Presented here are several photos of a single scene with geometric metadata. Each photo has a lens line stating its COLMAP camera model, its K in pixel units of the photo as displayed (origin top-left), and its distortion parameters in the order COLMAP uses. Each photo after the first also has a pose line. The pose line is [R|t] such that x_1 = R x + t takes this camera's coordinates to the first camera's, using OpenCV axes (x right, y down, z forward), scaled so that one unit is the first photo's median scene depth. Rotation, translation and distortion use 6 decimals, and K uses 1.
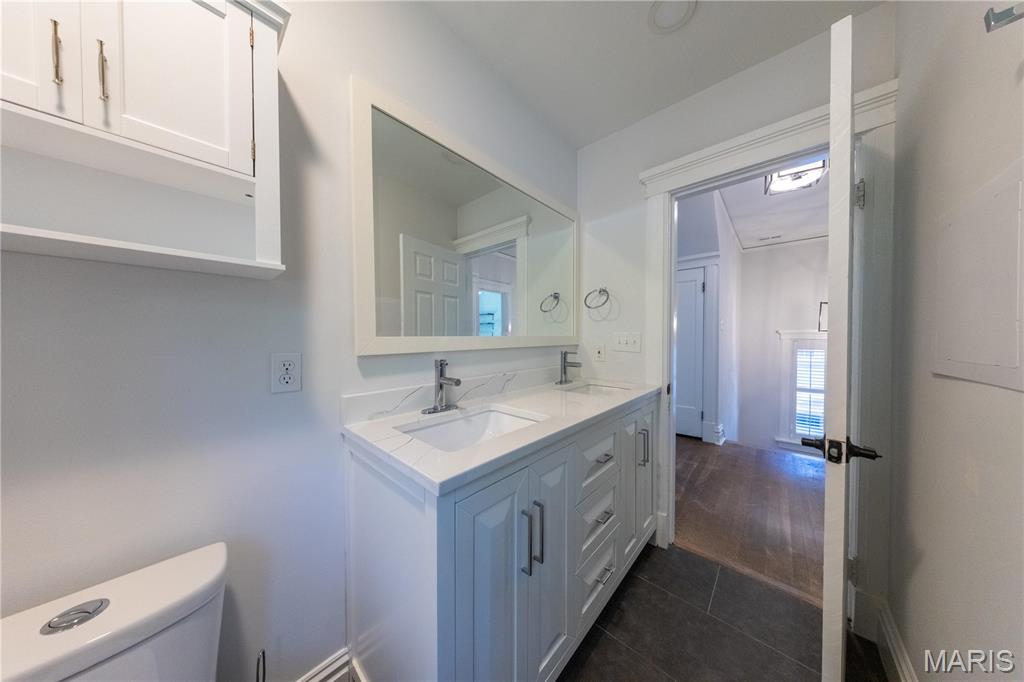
lens RADIAL K [[292.8, 0, 514.5], [0, 292.8, 342.5], [0, 0, 1]] dist [-0.000198, 0.000003]
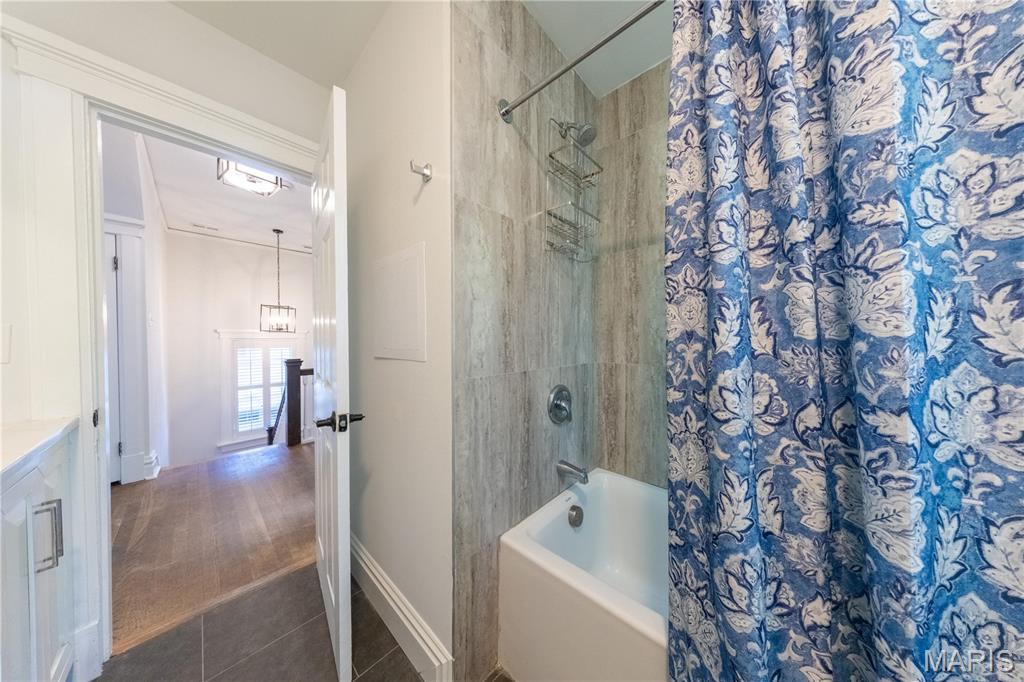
lens RADIAL K [[292.8, 0, 514.5], [0, 292.8, 342.5], [0, 0, 1]] dist [-0.000198, 0.000003]
pose [[0.006012, -0.016653, 0.999843, -0.062400], [0.017154, 0.999716, 0.016548, 0.003632], [-0.999835, 0.017052, 0.006296, 0.079496]]
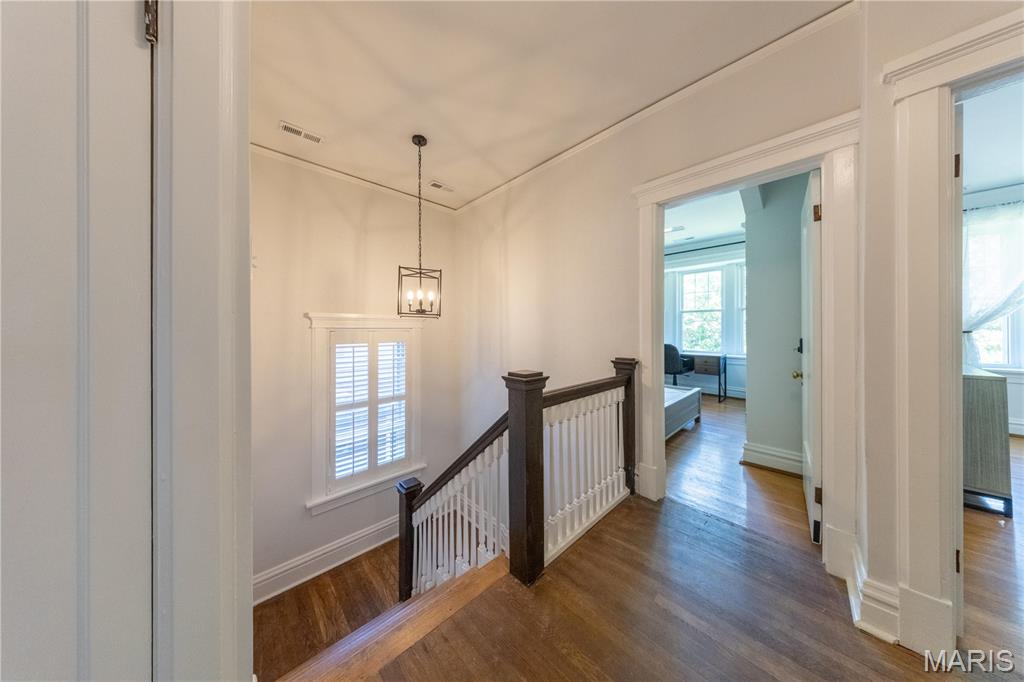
lens RADIAL K [[299.1, 0, 514.5], [0, 299.1, 328.0], [0, 0, 1]] dist [0.000432, 0.000004]
pose [[0.076668, 0.003833, 0.997049, 0.675696], [0.018728, 0.999811, -0.005284, -0.002237], [-0.996881, 0.019078, 0.076581, 1.074493]]
